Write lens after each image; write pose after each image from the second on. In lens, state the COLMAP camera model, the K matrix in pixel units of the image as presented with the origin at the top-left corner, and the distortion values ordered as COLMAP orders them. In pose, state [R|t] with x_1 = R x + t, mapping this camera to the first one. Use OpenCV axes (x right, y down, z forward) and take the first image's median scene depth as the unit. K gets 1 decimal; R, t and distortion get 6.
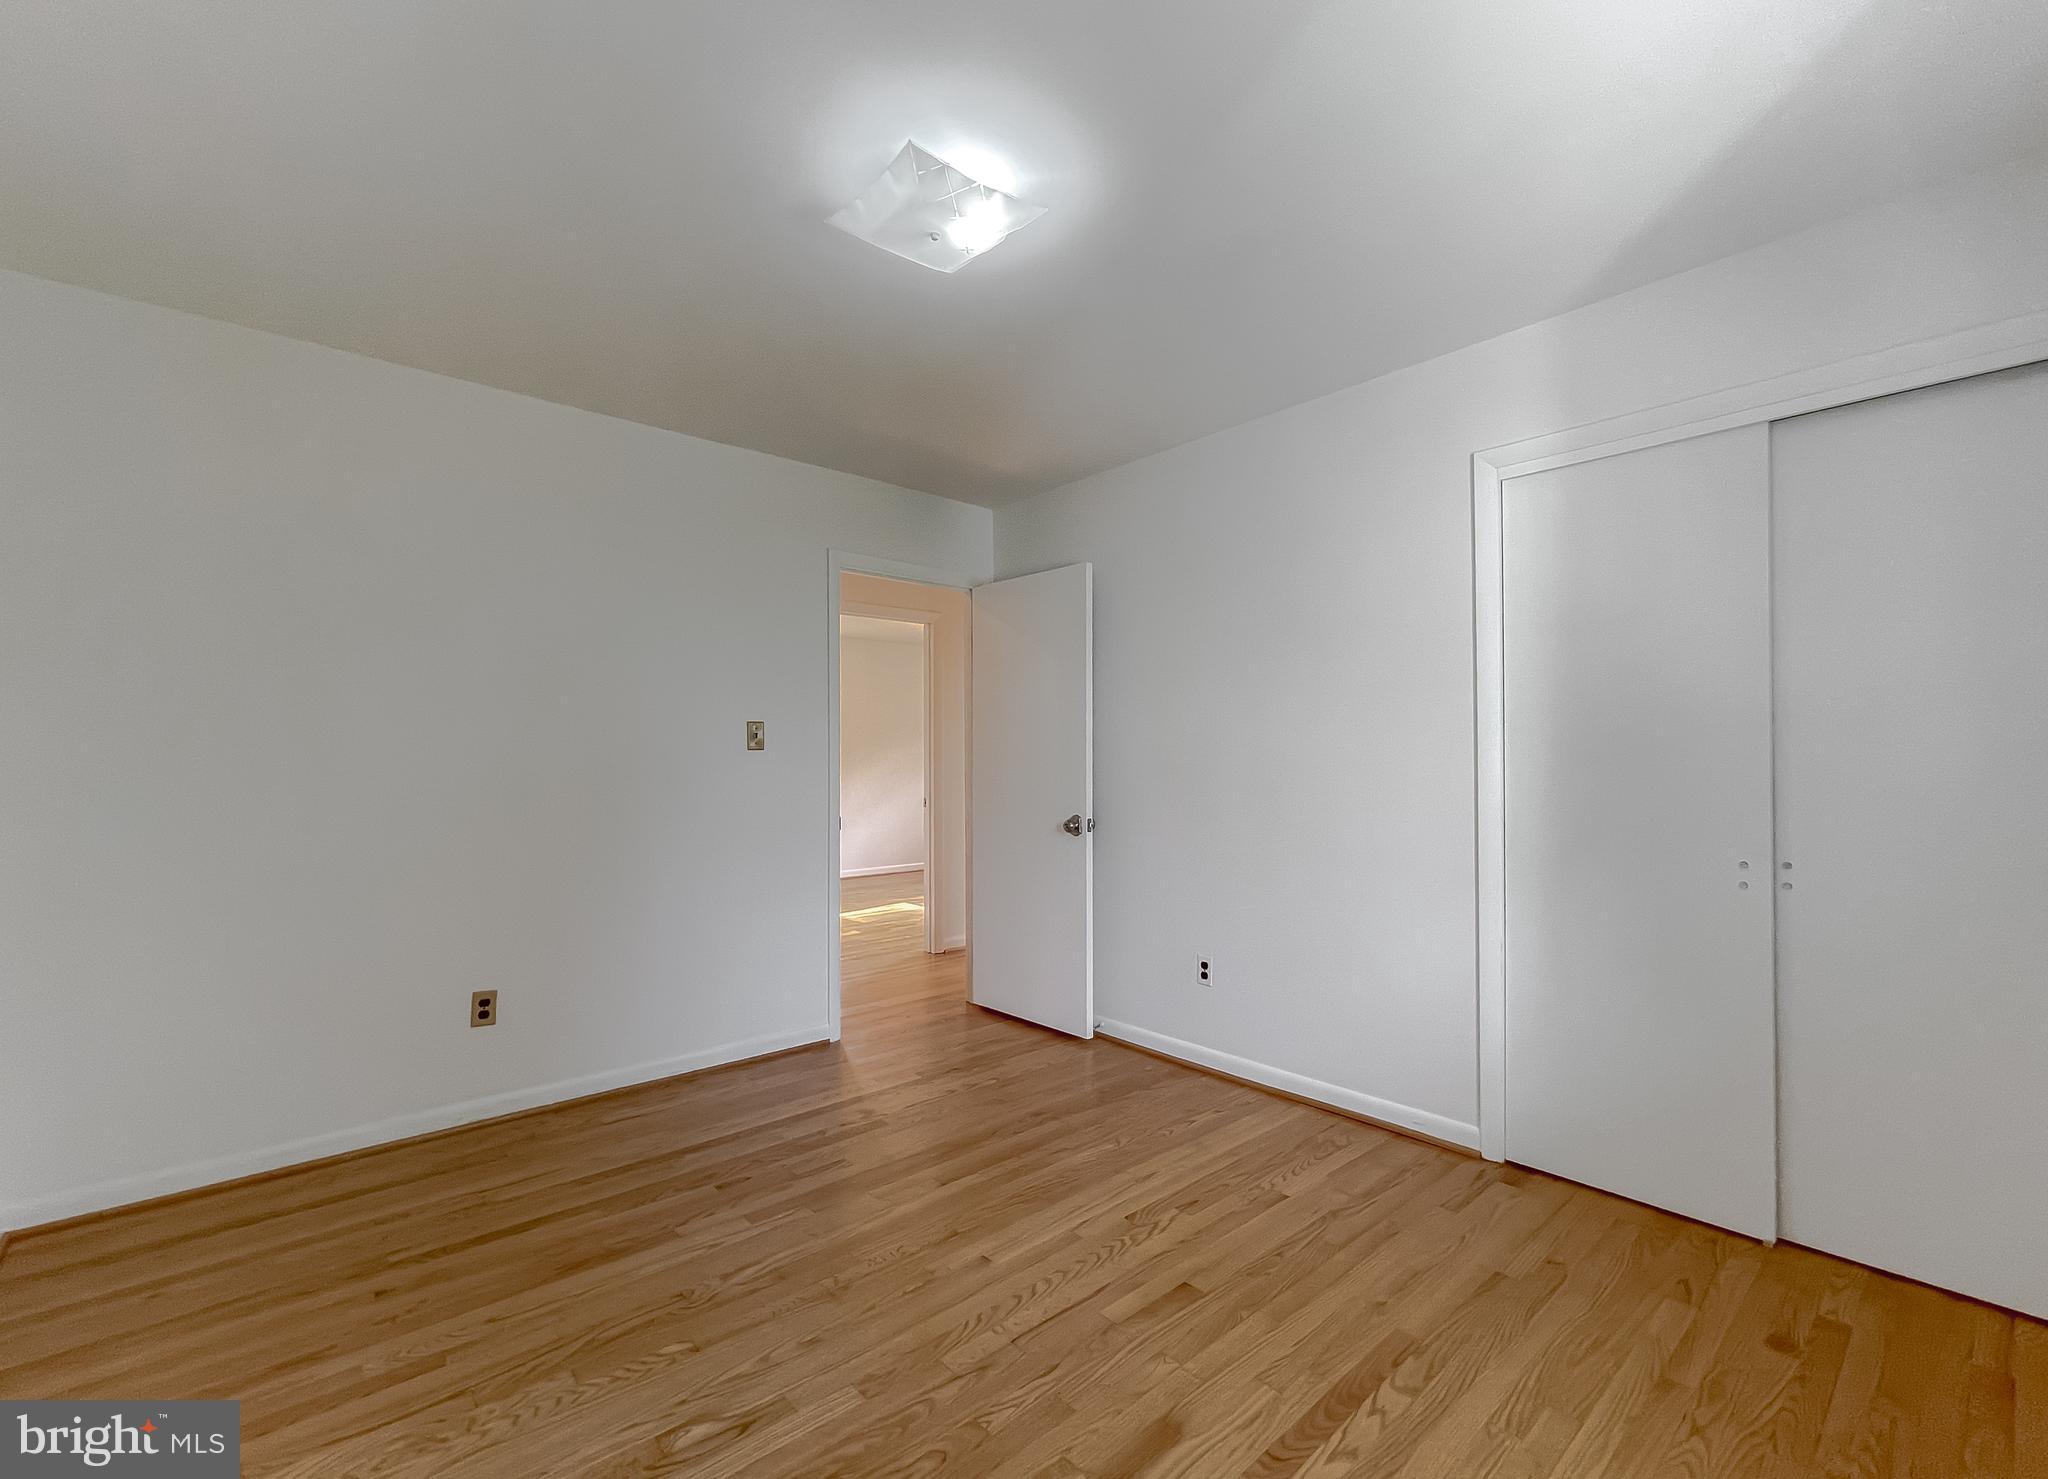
lens RADIAL K [[890.4, 0, 1060.6], [0, 890.4, 758.7], [0, 0, 1]] dist [0.002054, 0.000510]
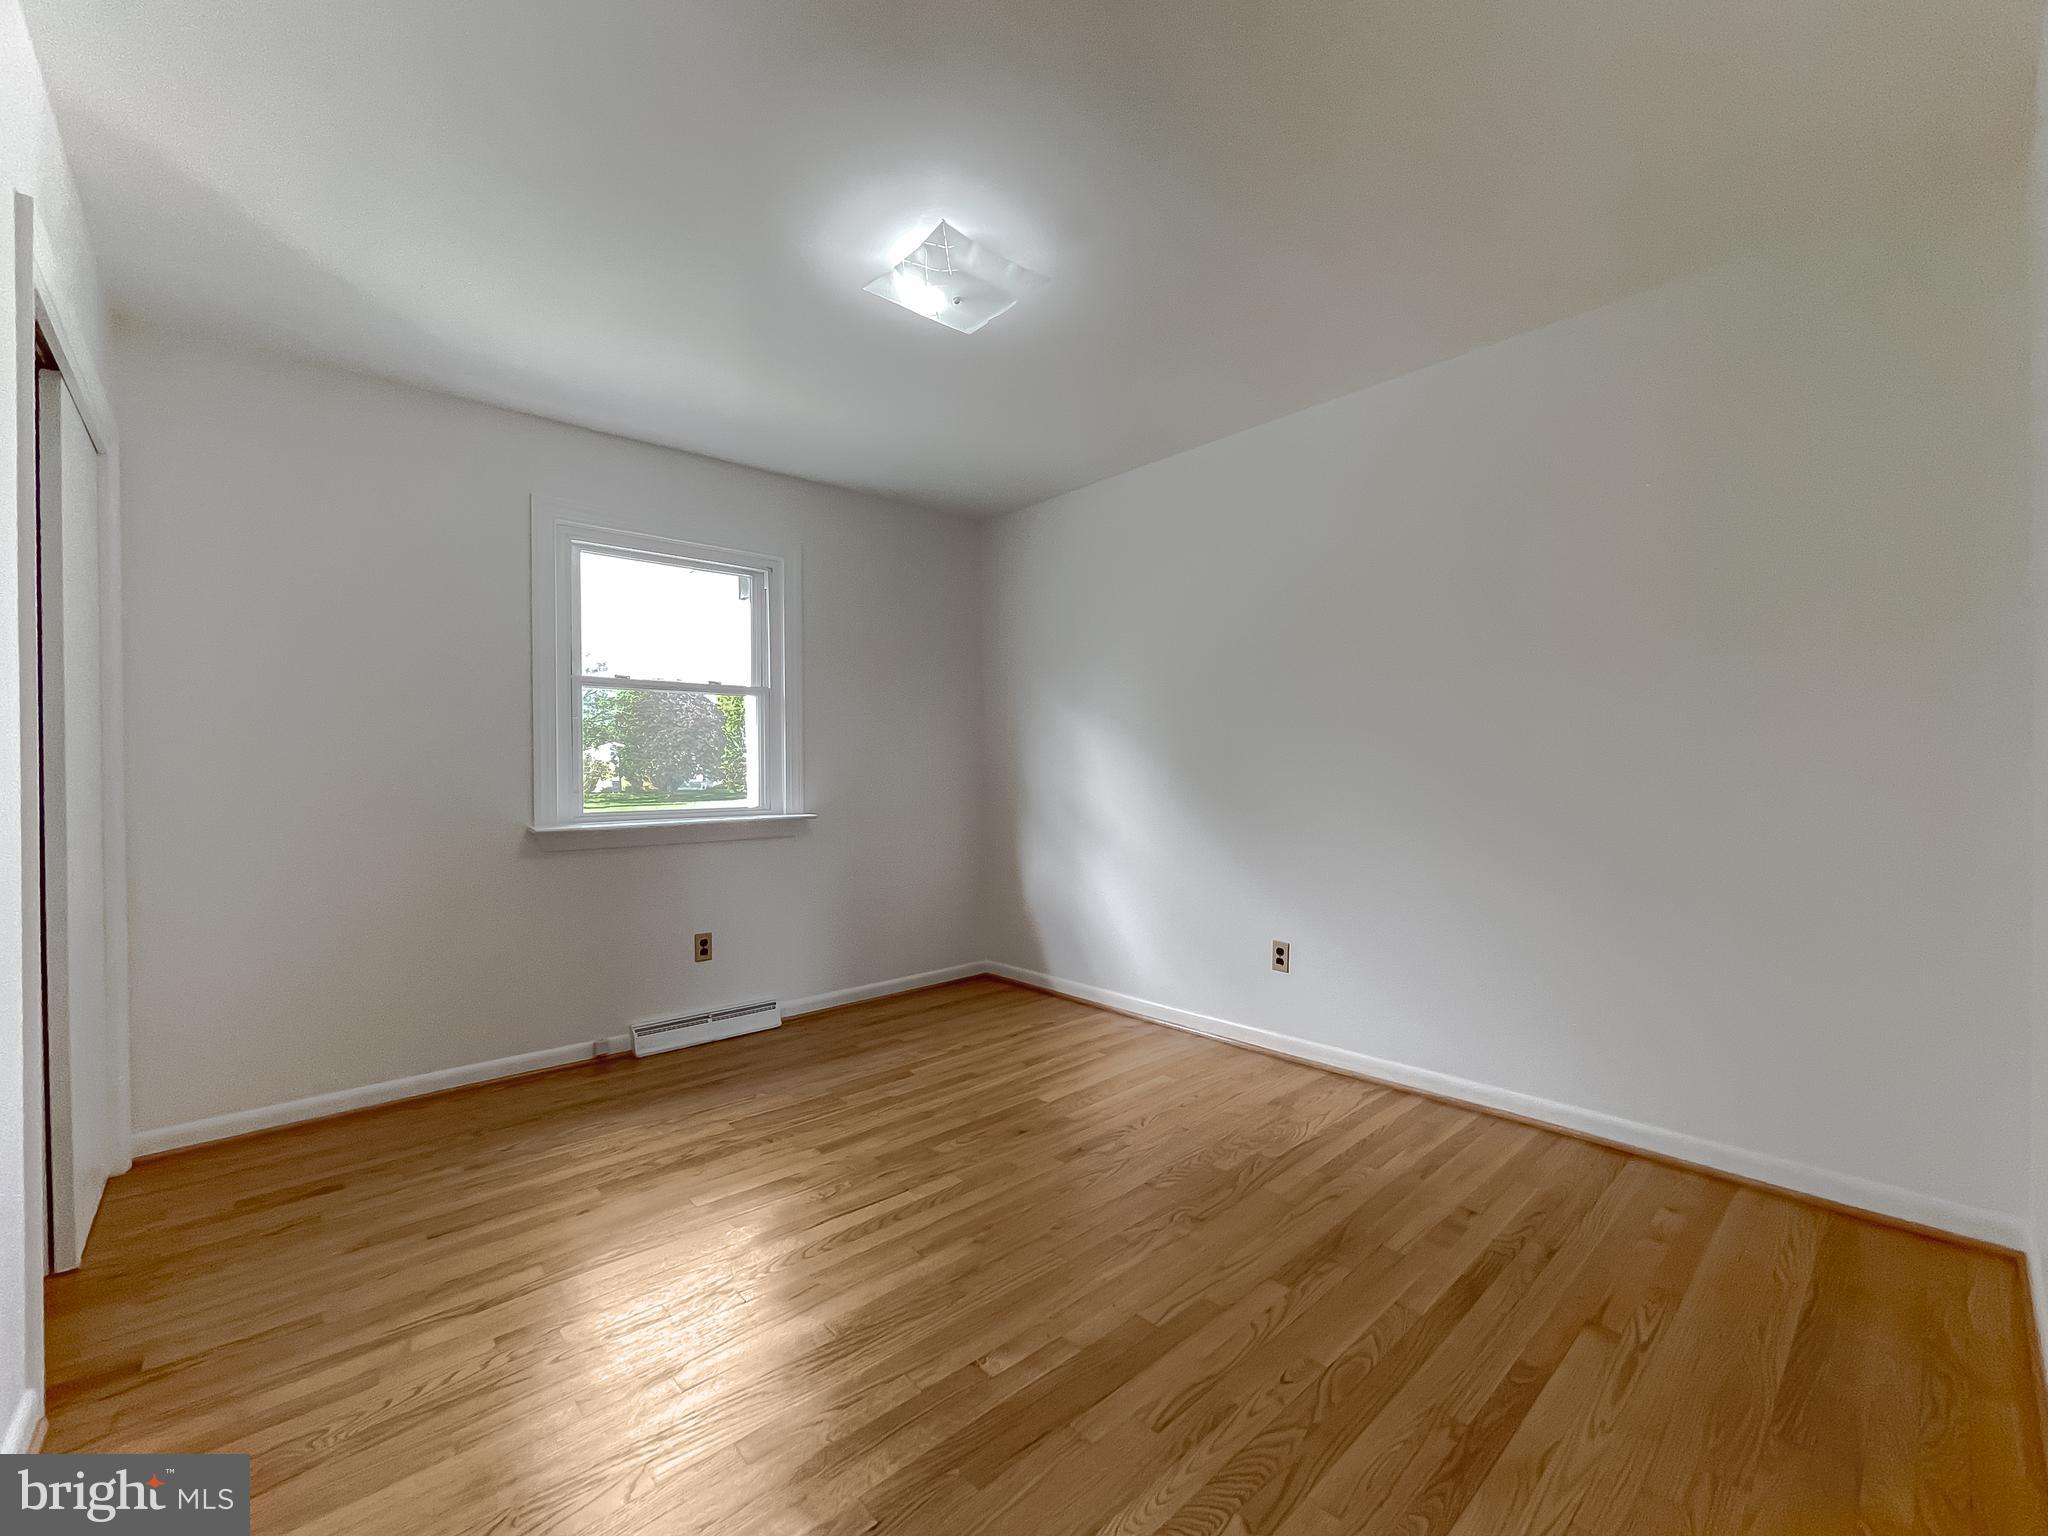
lens RADIAL K [[846.2, 0, 1016.6], [0, 846.2, 779.5], [0, 0, 1]] dist [-0.011637, 0.008035]
pose [[-0.999652, 0.010440, 0.024216, -0.193194], [0.010738, 0.999868, 0.012217, 0.035532], [-0.024086, 0.012473, -0.999632, 1.723379]]
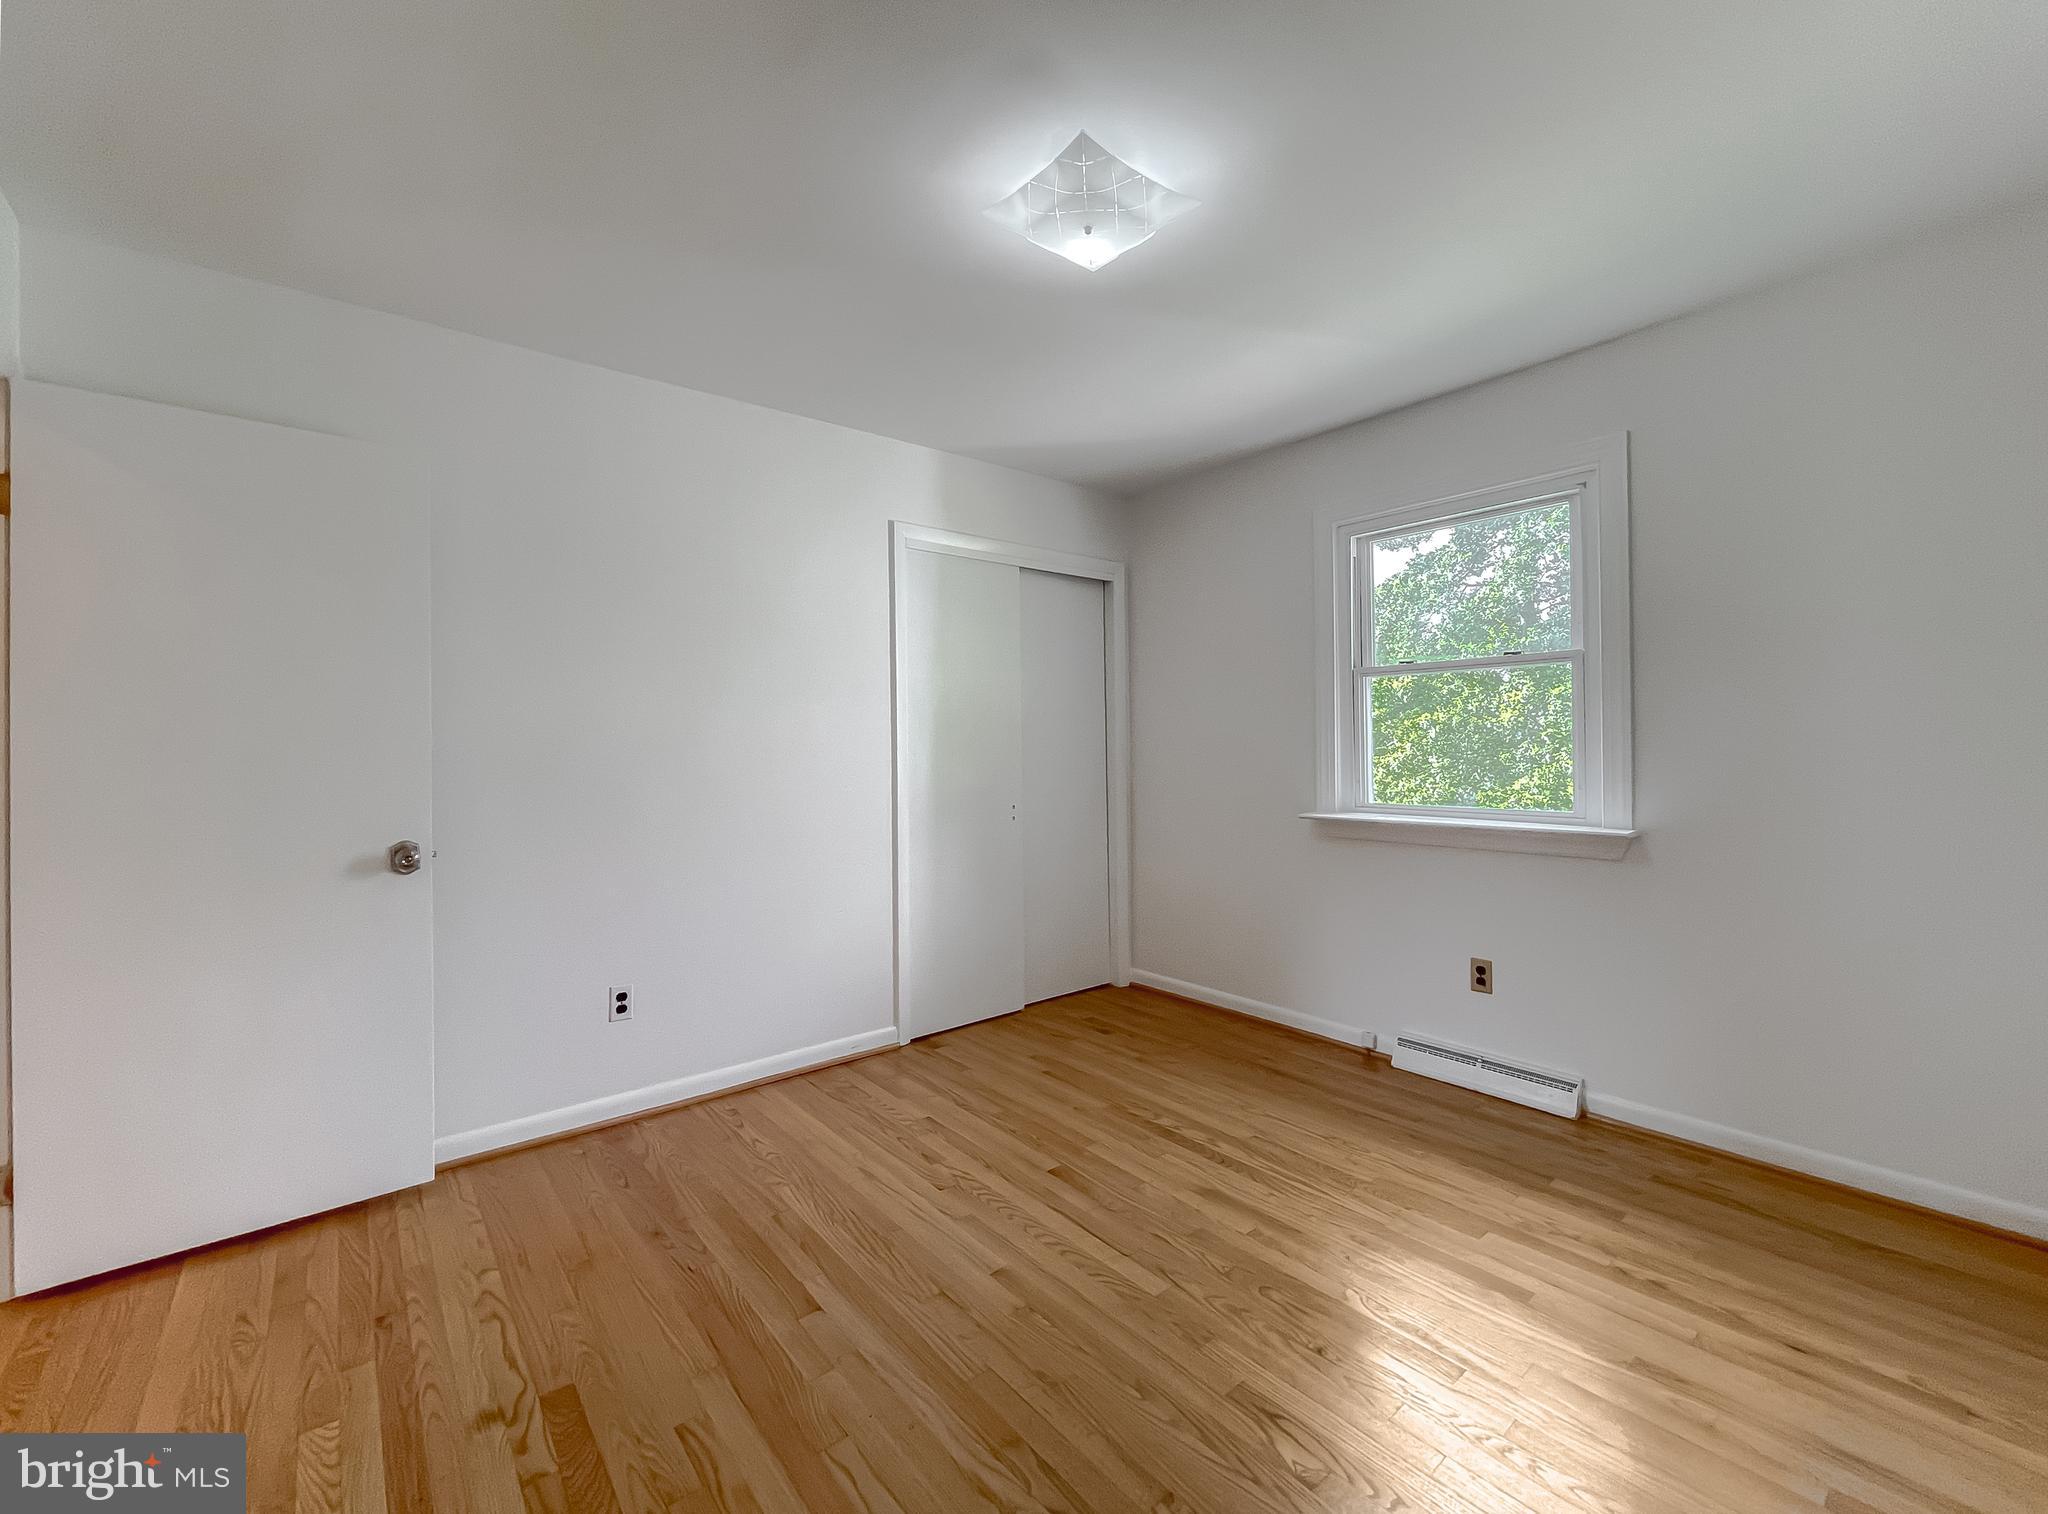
lens RADIAL K [[847.8, 0, 1024.0], [0, 847.8, 757.0], [0, 0, 1]] dist [0.002431, 0.000638]
pose [[0.064417, -0.011461, 0.997857, -0.886720], [0.013355, 0.999854, 0.010621, 0.001949], [-0.997834, 0.012642, 0.064560, 0.819988]]
